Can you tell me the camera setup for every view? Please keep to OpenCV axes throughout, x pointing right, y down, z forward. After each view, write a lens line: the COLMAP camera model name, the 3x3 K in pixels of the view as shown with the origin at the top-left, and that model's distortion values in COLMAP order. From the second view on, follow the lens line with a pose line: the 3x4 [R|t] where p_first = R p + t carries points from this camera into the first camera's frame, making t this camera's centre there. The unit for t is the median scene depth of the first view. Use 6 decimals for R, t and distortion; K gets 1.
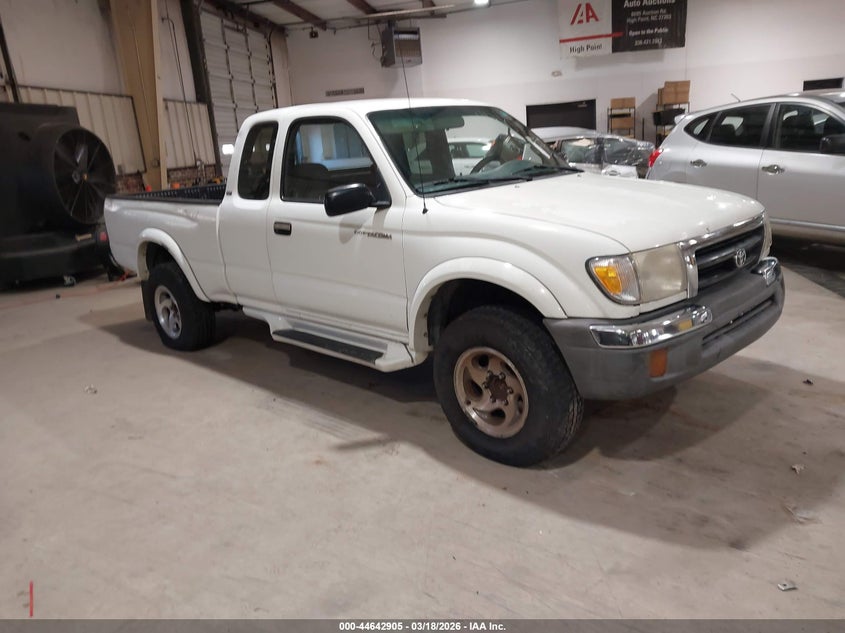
lens RADIAL K [[667.7, 0, 422.5], [0, 667.7, 316.5], [0, 0, 1]] dist [0.000717, -0.002279]
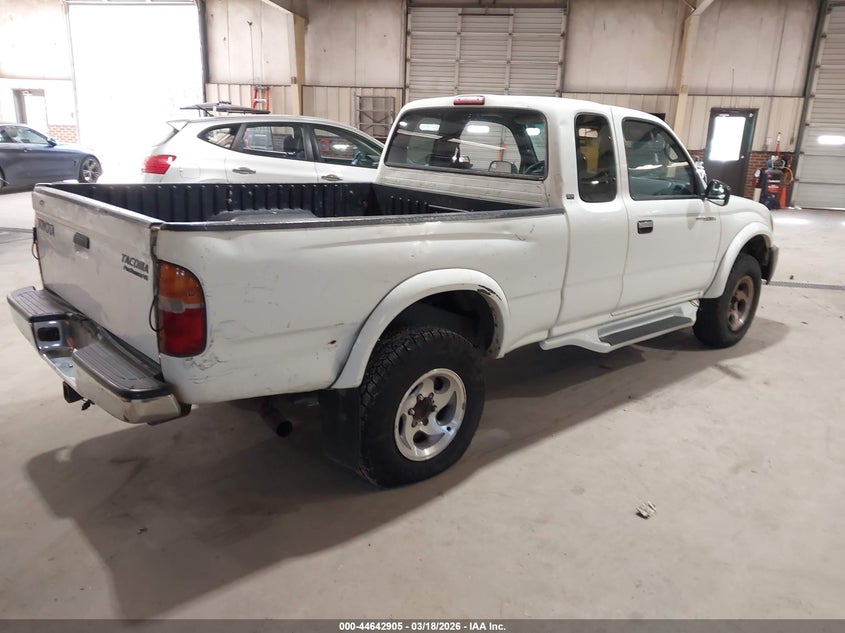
lens RADIAL K [[667.7, 0, 422.5], [0, 667.7, 316.5], [0, 0, 1]] dist [0.000717, -0.002279]
pose [[0.044682, -0.183956, 0.981918, -1.228575], [0.227357, 0.958980, 0.169313, -0.247330], [-0.972786, 0.215680, 0.084673, 1.264529]]
